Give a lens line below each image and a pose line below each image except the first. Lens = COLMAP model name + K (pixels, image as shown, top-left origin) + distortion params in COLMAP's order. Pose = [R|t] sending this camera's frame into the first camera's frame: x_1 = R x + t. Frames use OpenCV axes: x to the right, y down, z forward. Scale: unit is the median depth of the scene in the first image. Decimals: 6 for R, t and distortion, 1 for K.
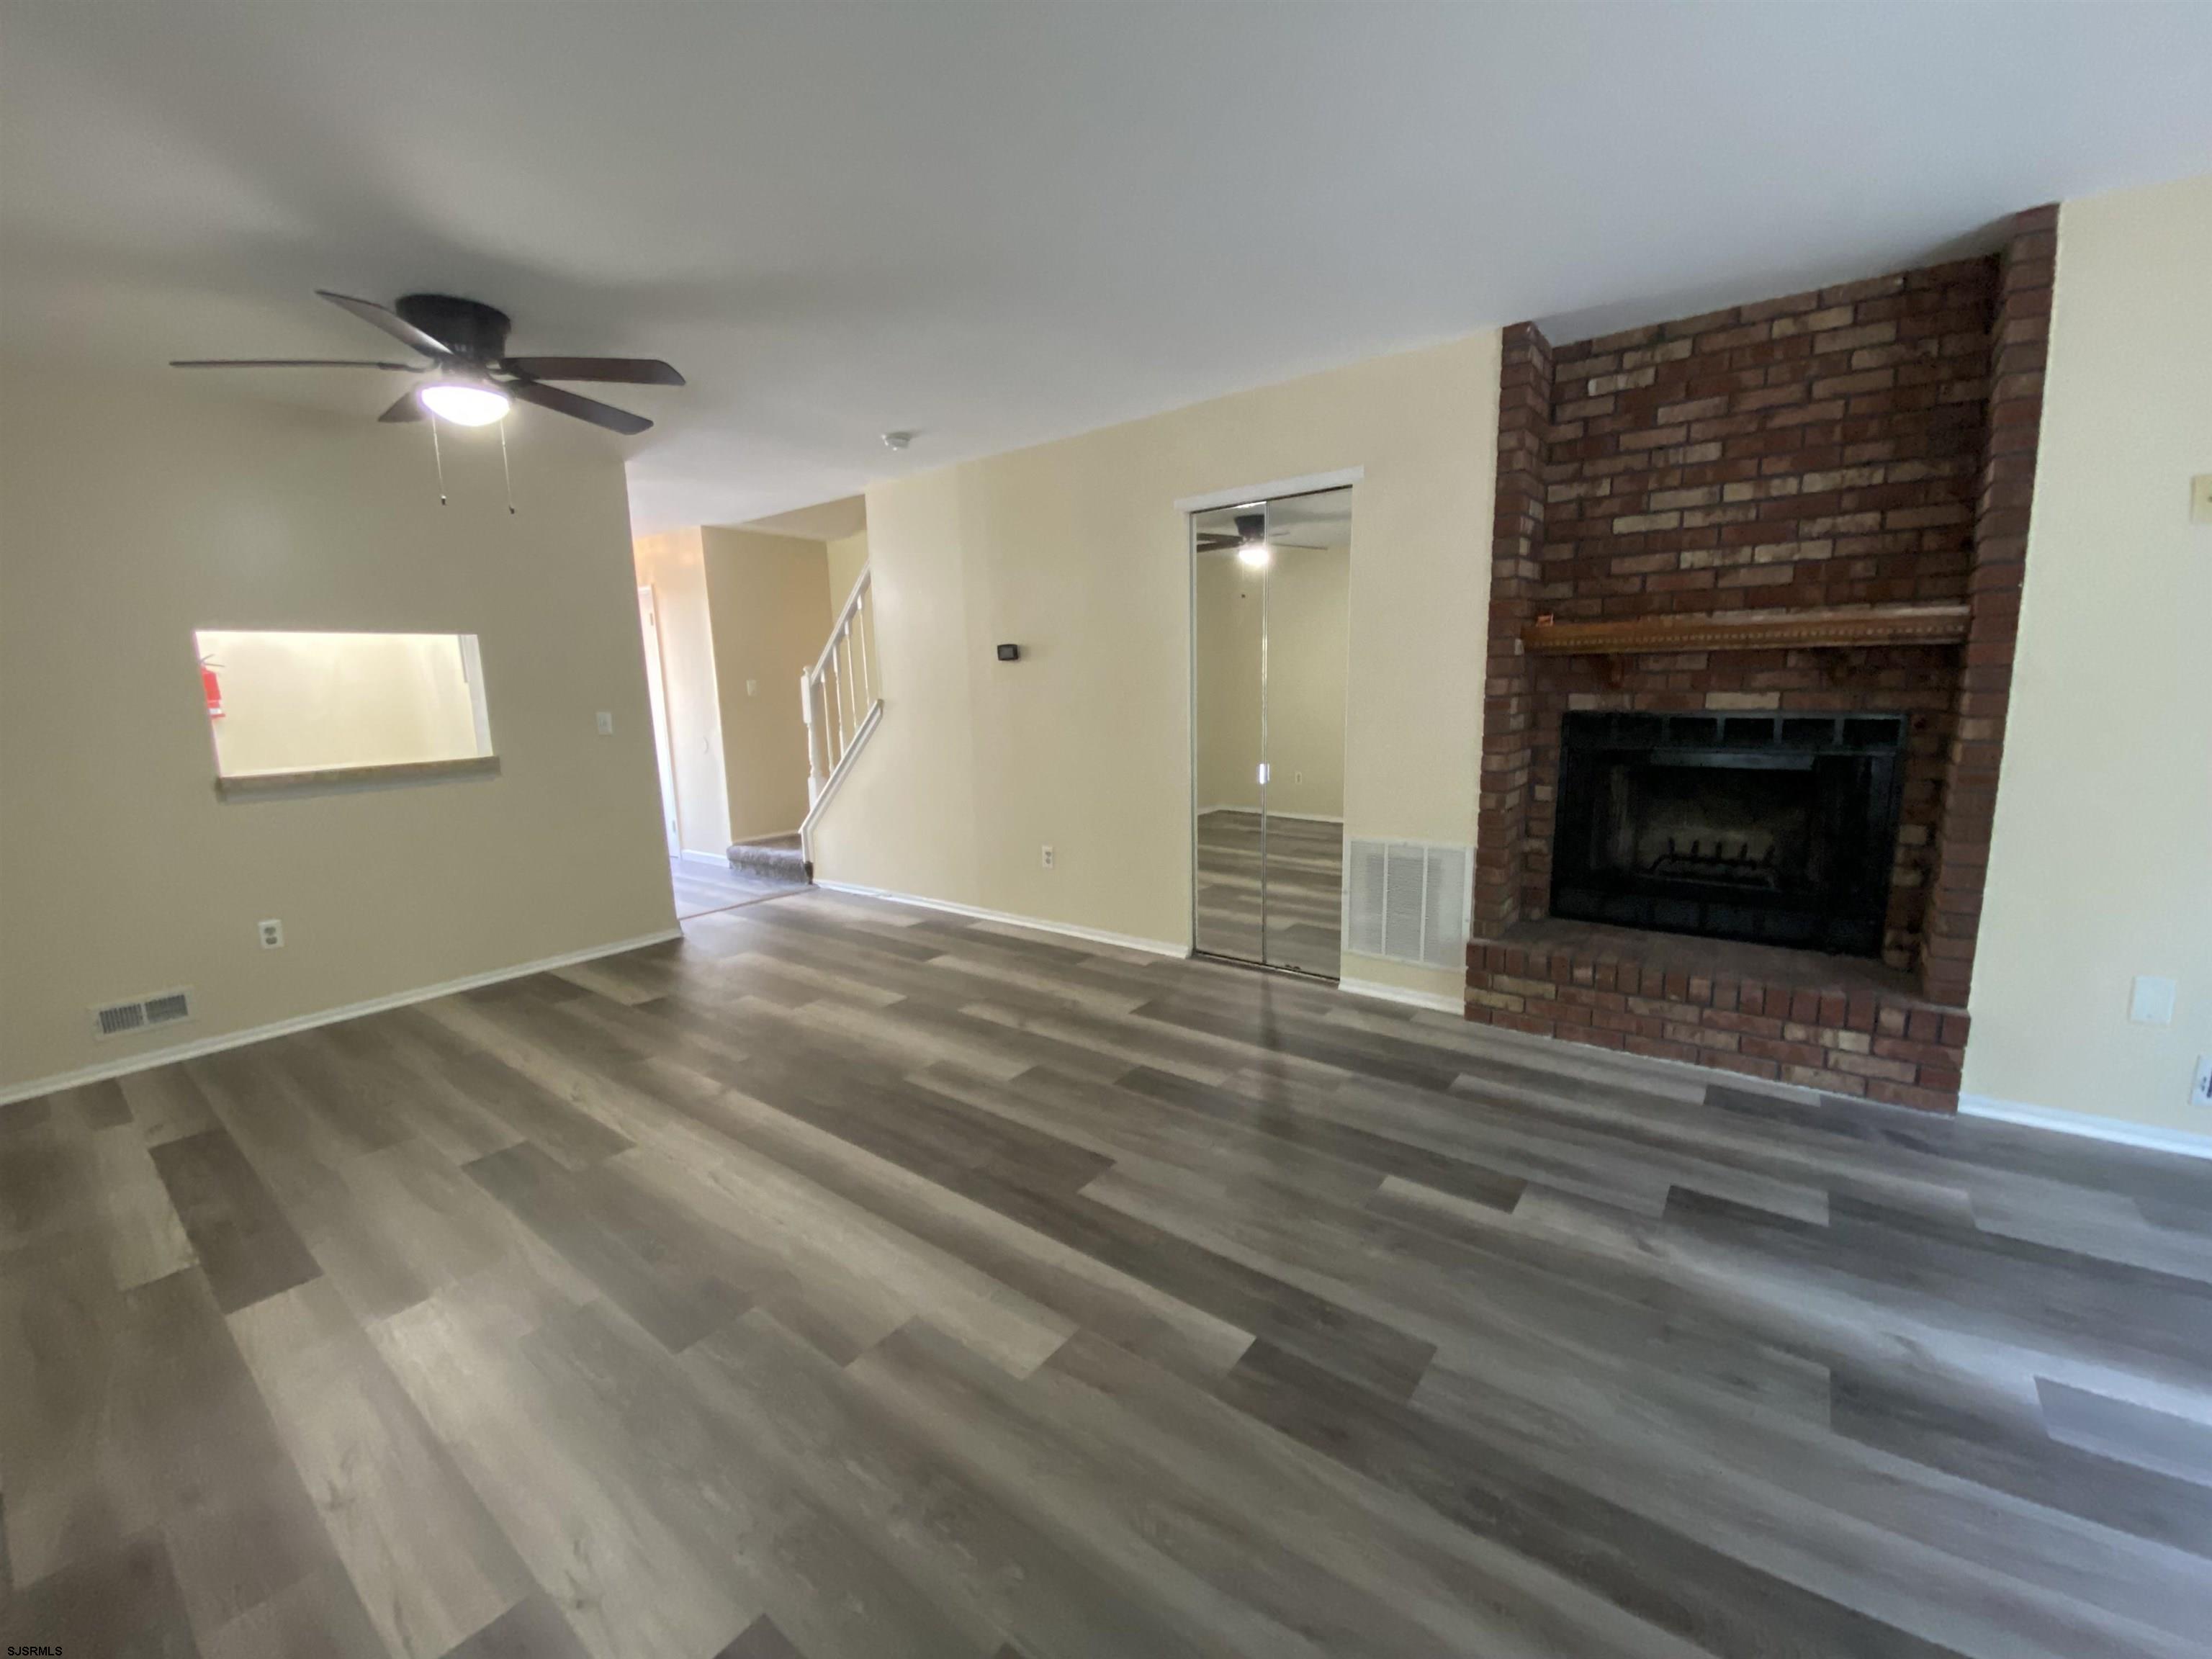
lens RADIAL K [[900.8, 0, 1115.3], [0, 900.8, 825.7], [0, 0, 1]] dist [-0.014225, -0.005150]
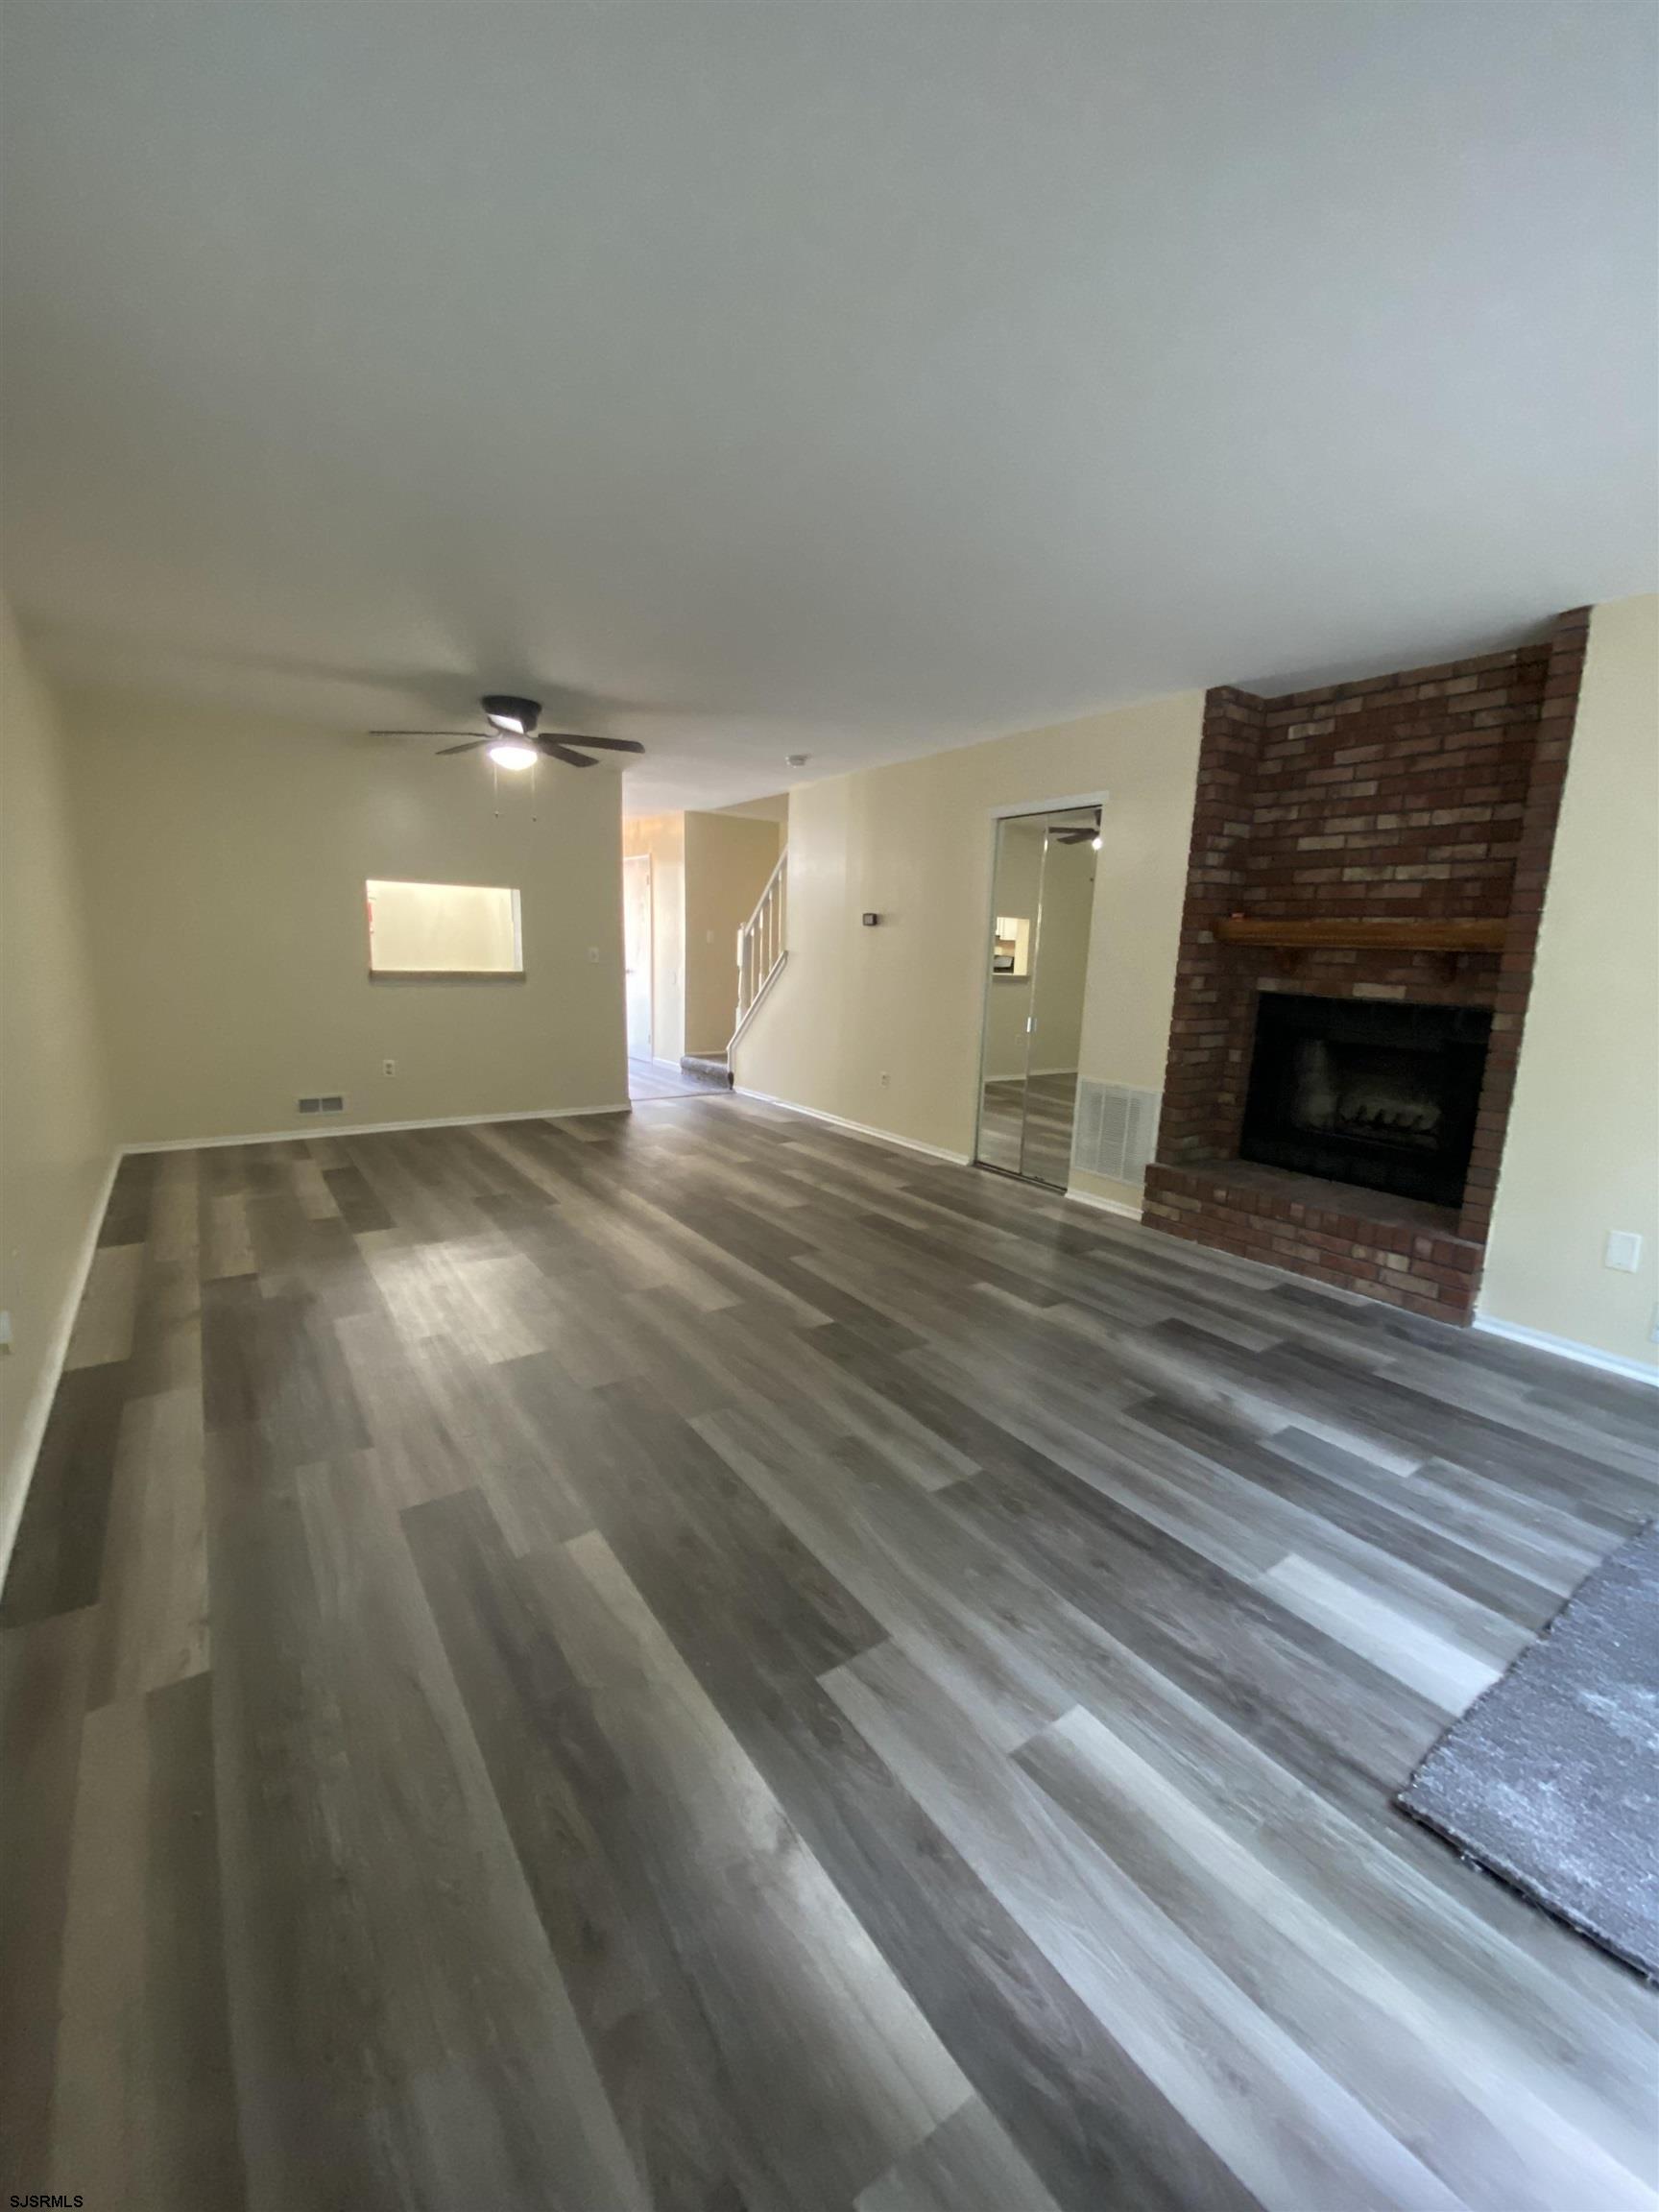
lens RADIAL K [[900.8, 0, 842.1], [0, 900.8, 1102.3], [0, 0, 1]] dist [-0.014225, -0.005150]
pose [[0.952172, 0.109970, -0.285087, 0.374446], [-0.105897, 0.993933, 0.029713, 0.055723], [0.286625, 0.001898, 0.958041, -0.405738]]
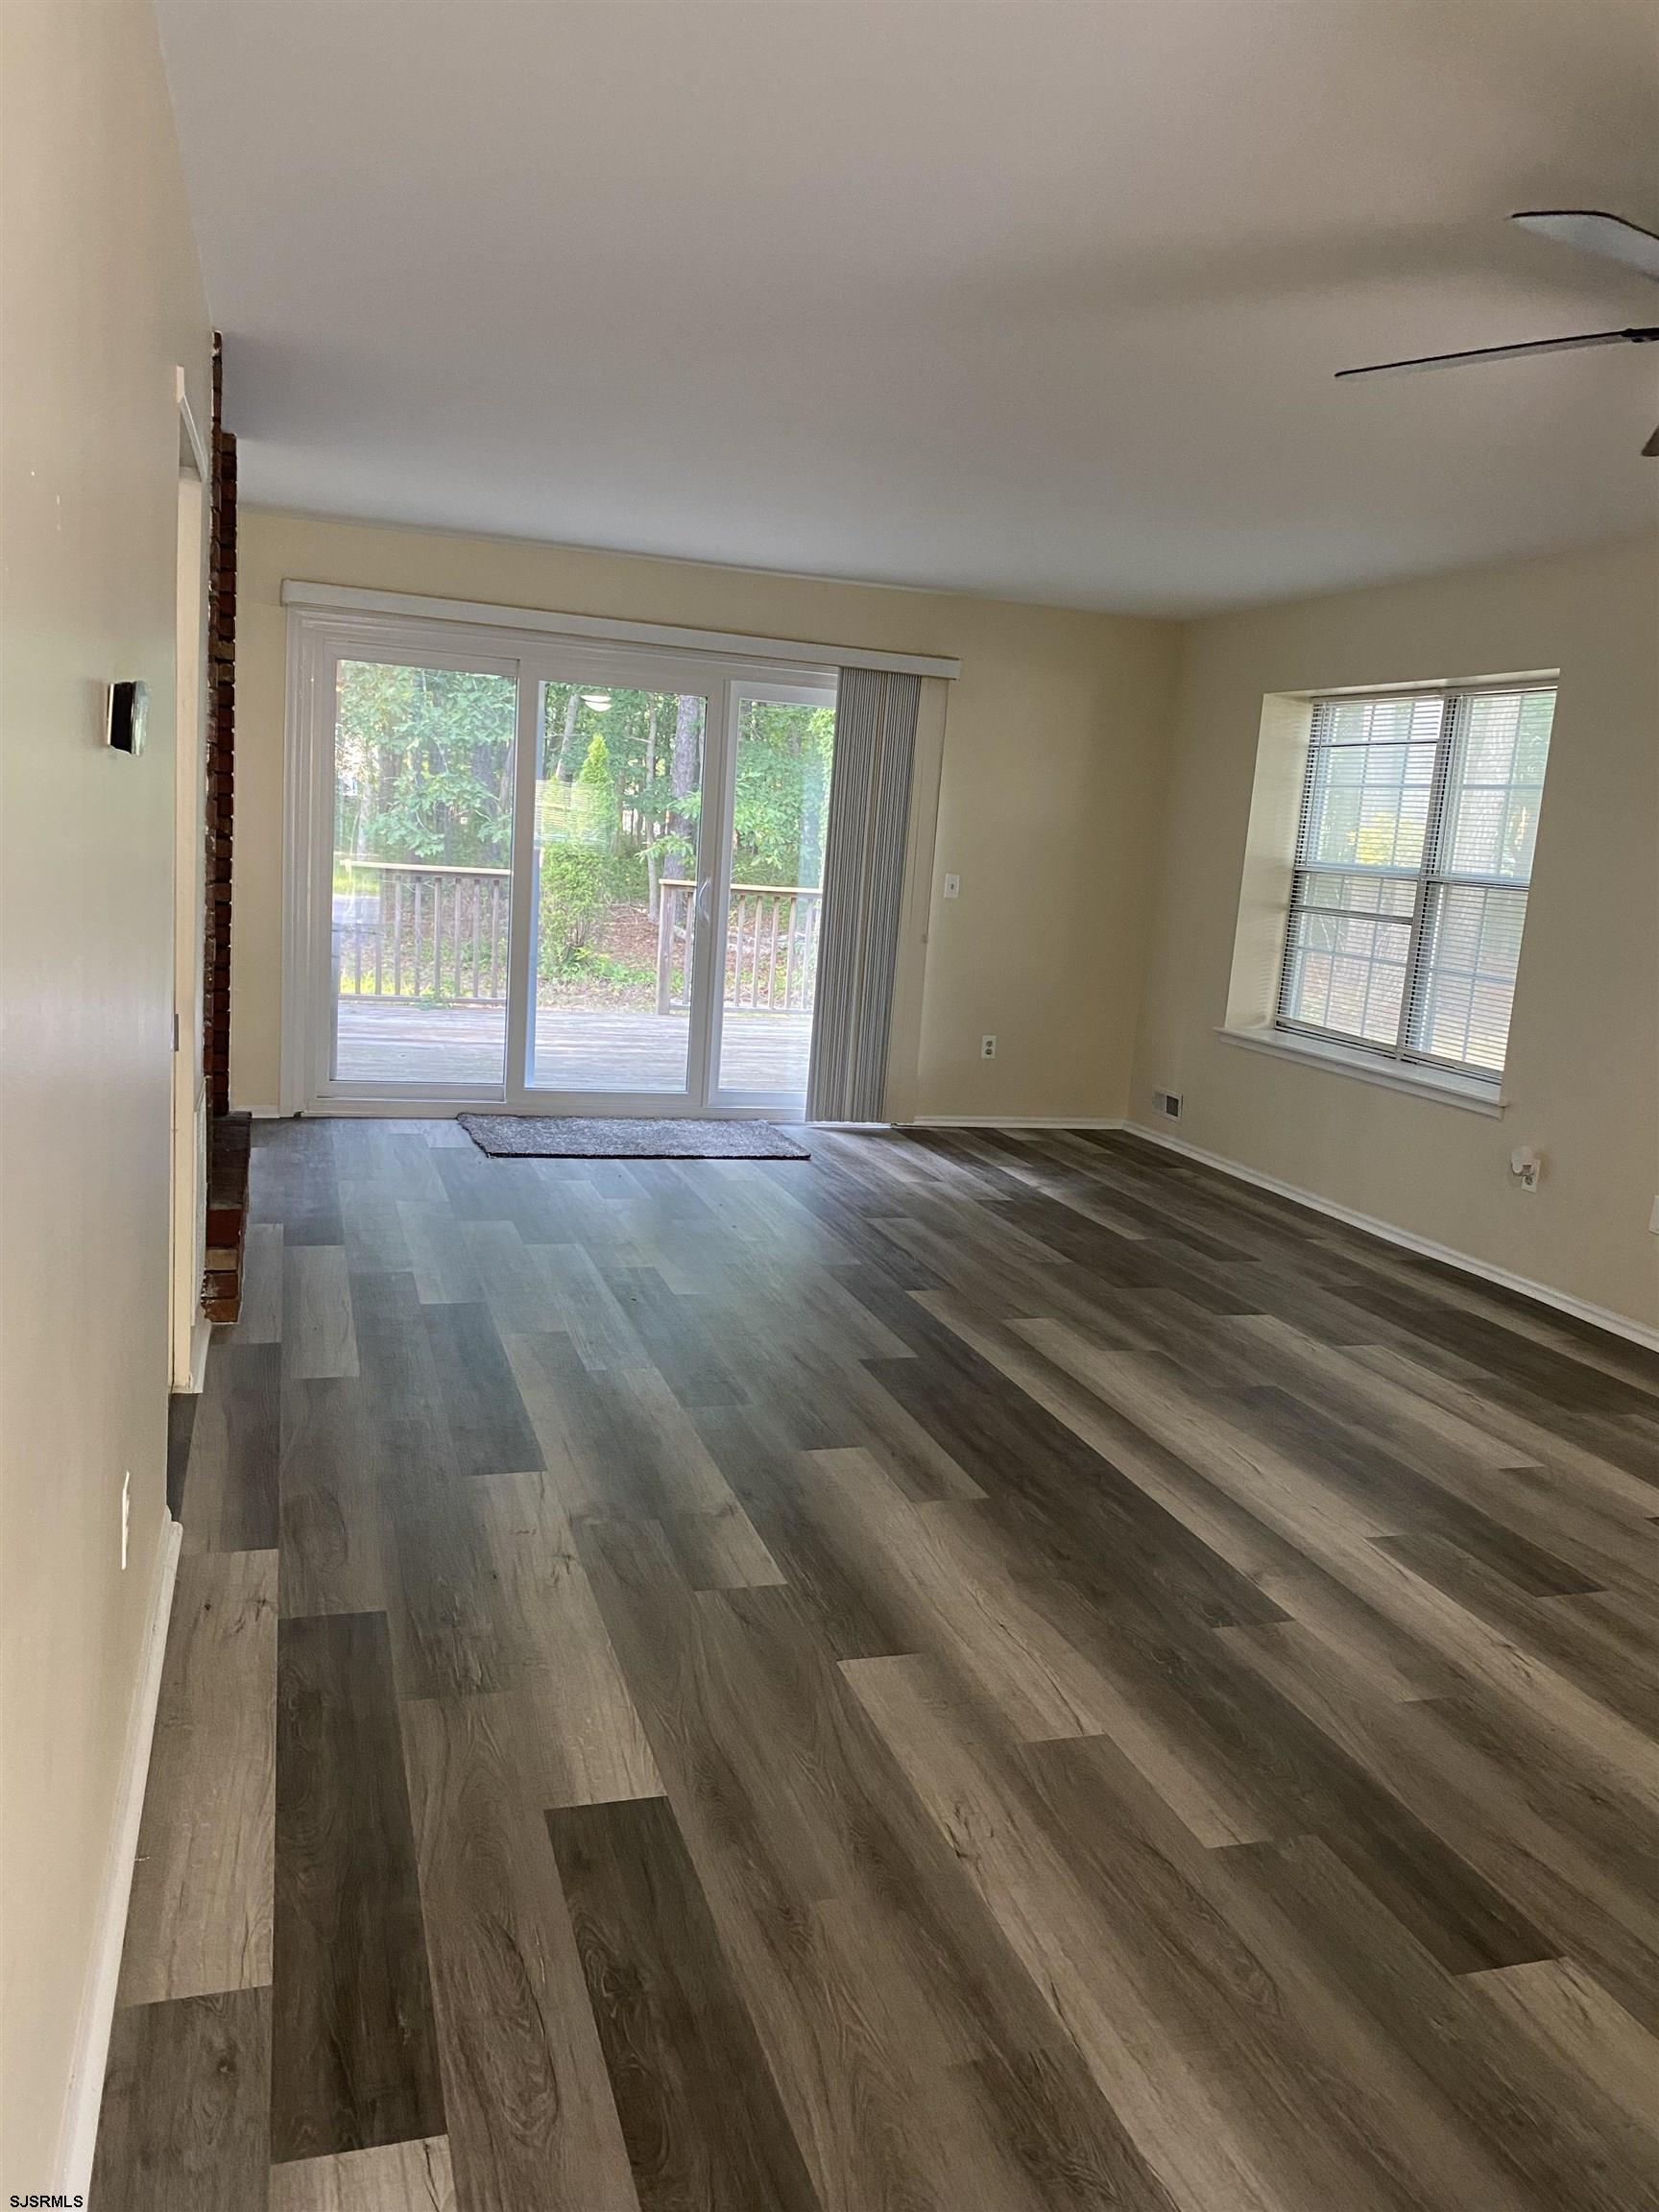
lens RADIAL K [[1699.4, 0, 838.2], [0, 1699.4, 1108.5], [0, 0, 1]] dist [0.003878, 0.000106]
pose [[-0.820185, -0.129189, 0.557322, -0.787206], [0.047809, 0.955285, 0.291796, -0.339132], [-0.570098, 0.265971, -0.777334, 1.928805]]
